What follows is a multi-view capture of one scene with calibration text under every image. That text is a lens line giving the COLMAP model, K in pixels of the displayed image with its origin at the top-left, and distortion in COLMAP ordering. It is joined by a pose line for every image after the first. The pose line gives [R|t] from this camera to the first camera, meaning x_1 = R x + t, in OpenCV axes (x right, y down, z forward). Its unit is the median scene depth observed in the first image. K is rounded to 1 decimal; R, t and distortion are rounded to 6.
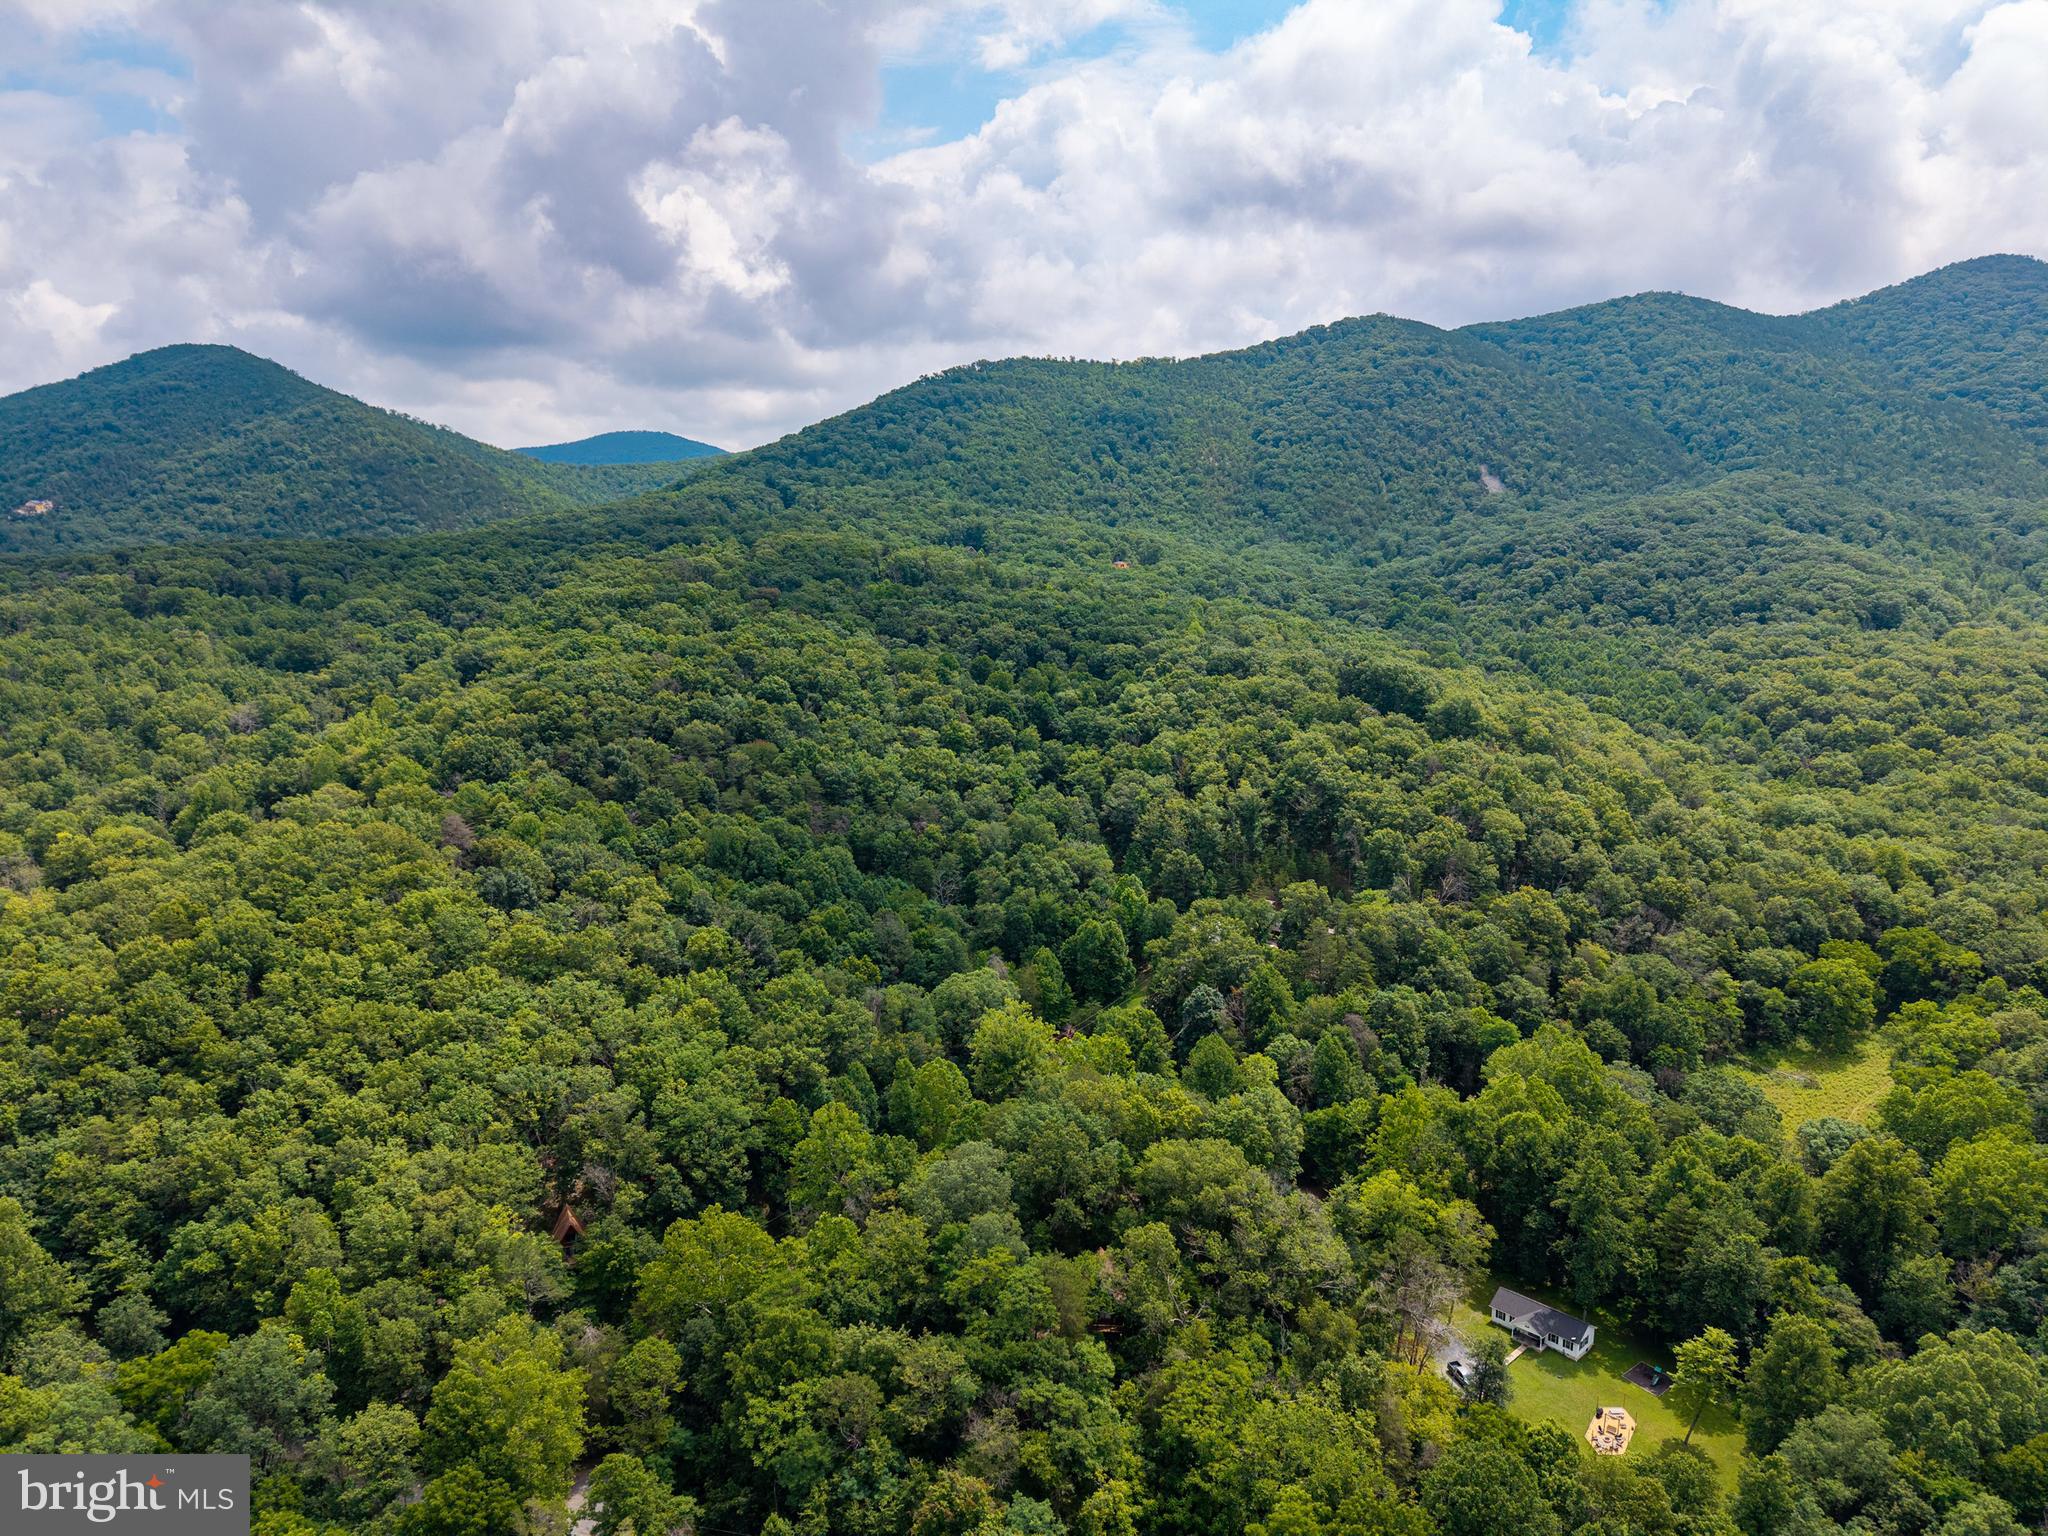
lens RADIAL K [[1415.4, 0, 1041.6], [0, 1415.4, 770.4], [0, 0, 1]] dist [0.026015, -0.030329]
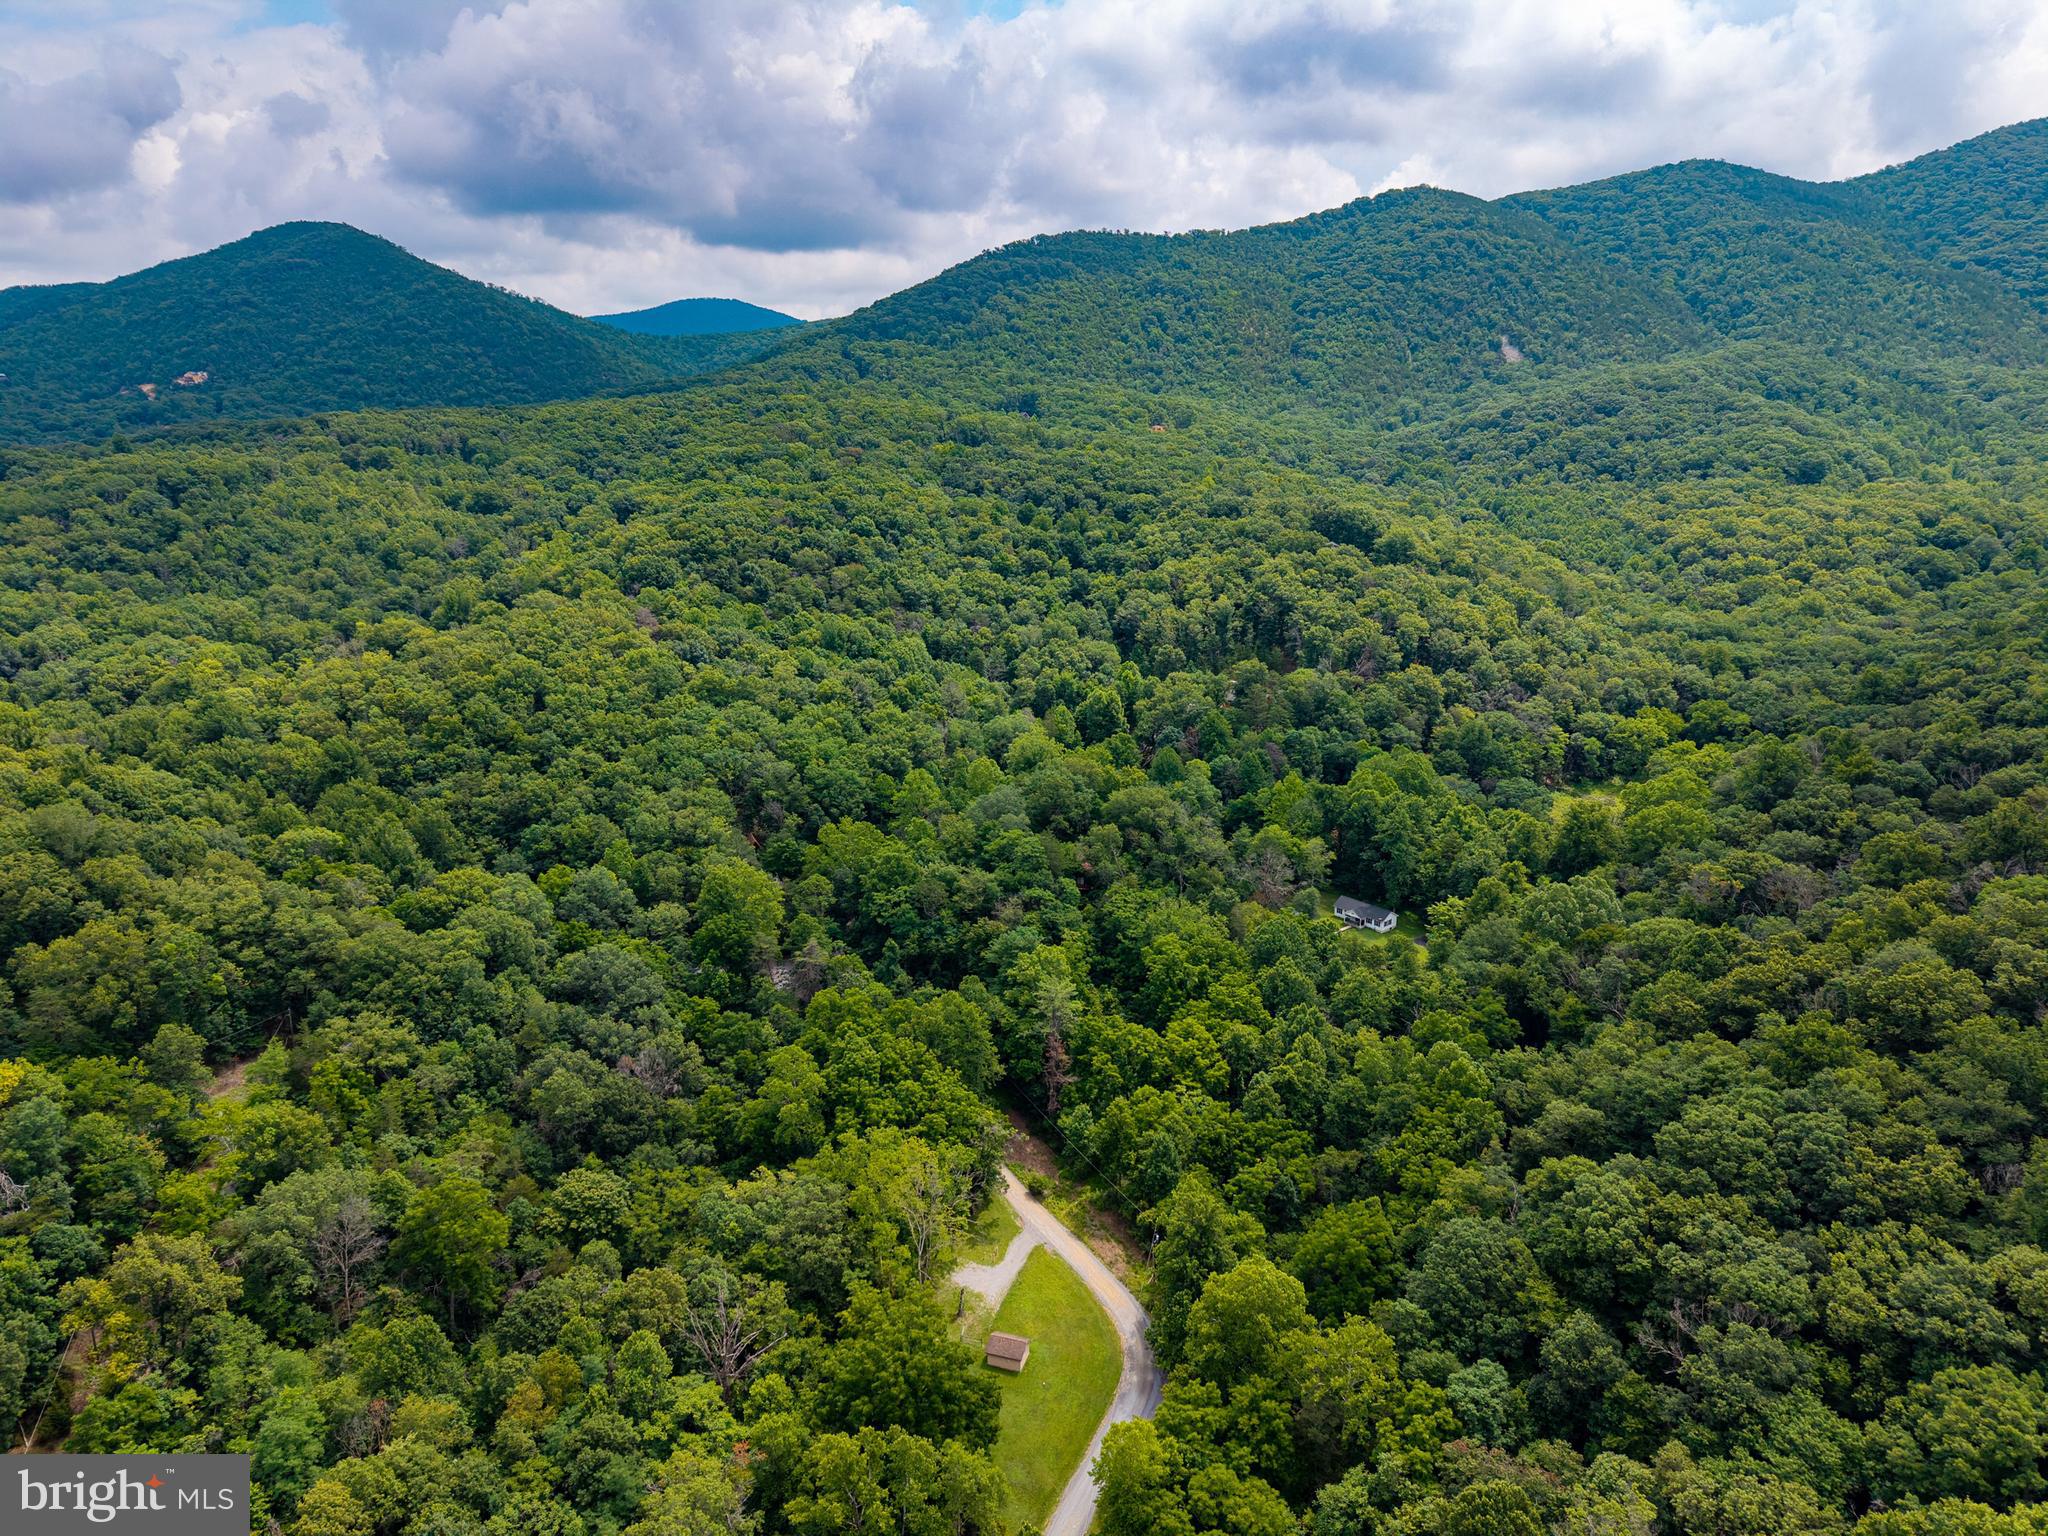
lens RADIAL K [[1415.4, 0, 1013.6], [0, 1415.4, 758.7], [0, 0, 1]] dist [0.026015, -0.030329]
pose [[0.997960, 0.014355, -0.062209, 0.029779], [-0.009201, 0.996560, 0.082357, 0.045693], [0.063177, -0.081617, 0.994659, -0.282852]]
